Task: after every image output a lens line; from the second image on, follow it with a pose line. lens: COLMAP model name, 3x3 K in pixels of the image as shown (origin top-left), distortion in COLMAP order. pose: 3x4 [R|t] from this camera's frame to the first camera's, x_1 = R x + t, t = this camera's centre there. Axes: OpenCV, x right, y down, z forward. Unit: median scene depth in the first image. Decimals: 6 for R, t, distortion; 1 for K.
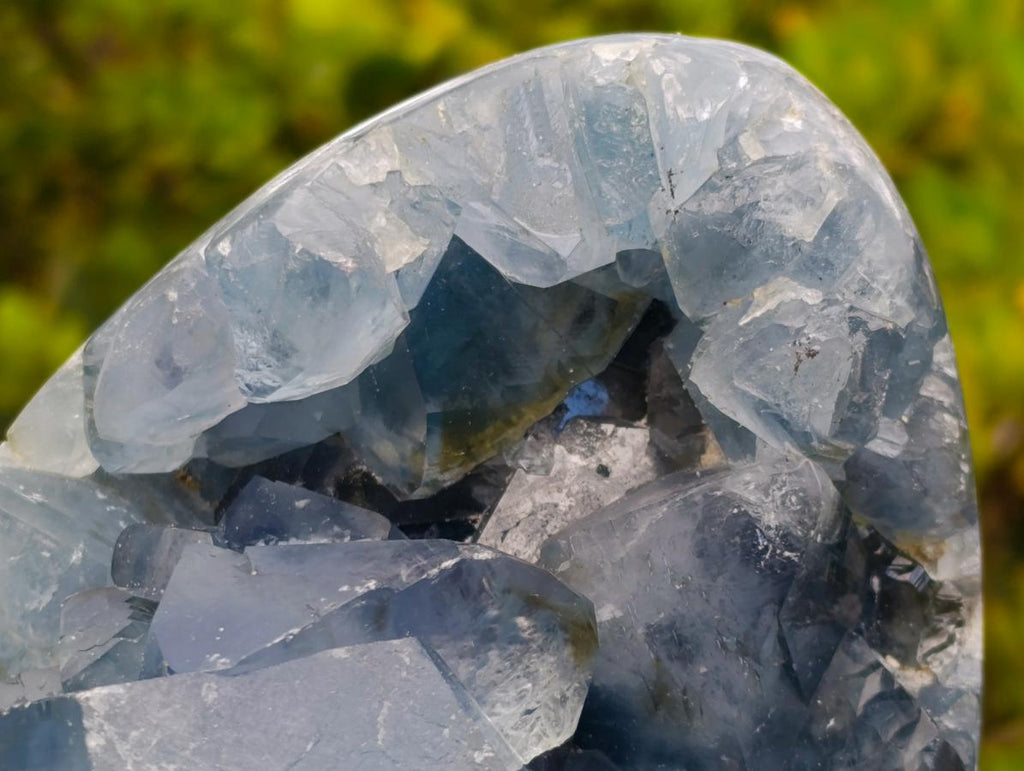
lens RADIAL K [[3005.1, 0, 512.0], [0, 3005.1, 385.5], [0, 0, 1]] dist [0.353156, -1.455566]
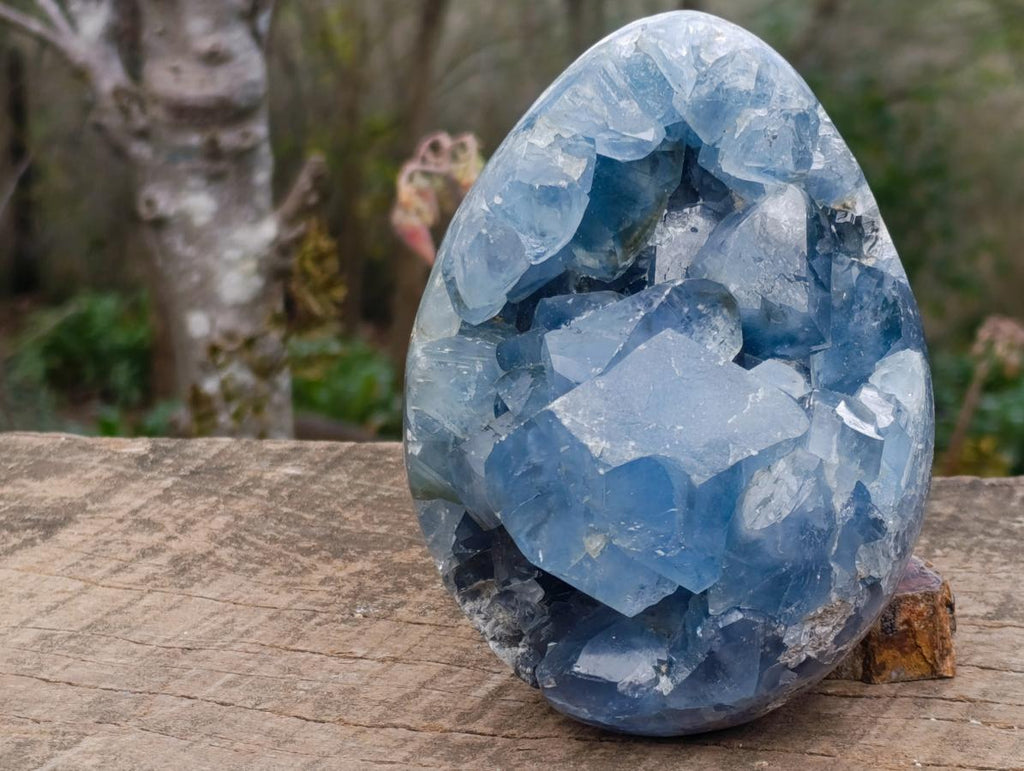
lens RADIAL K [[3599.3, 0, 512.0], [0, 3599.3, 385.5], [0, 0, 1]] dist [0.449205, 0.001015]
pose [[0.908565, -0.395786, 0.133650, -0.467901], [0.389142, 0.918220, 0.073758, -0.107379], [-0.151913, -0.015005, 0.988280, -1.461891]]
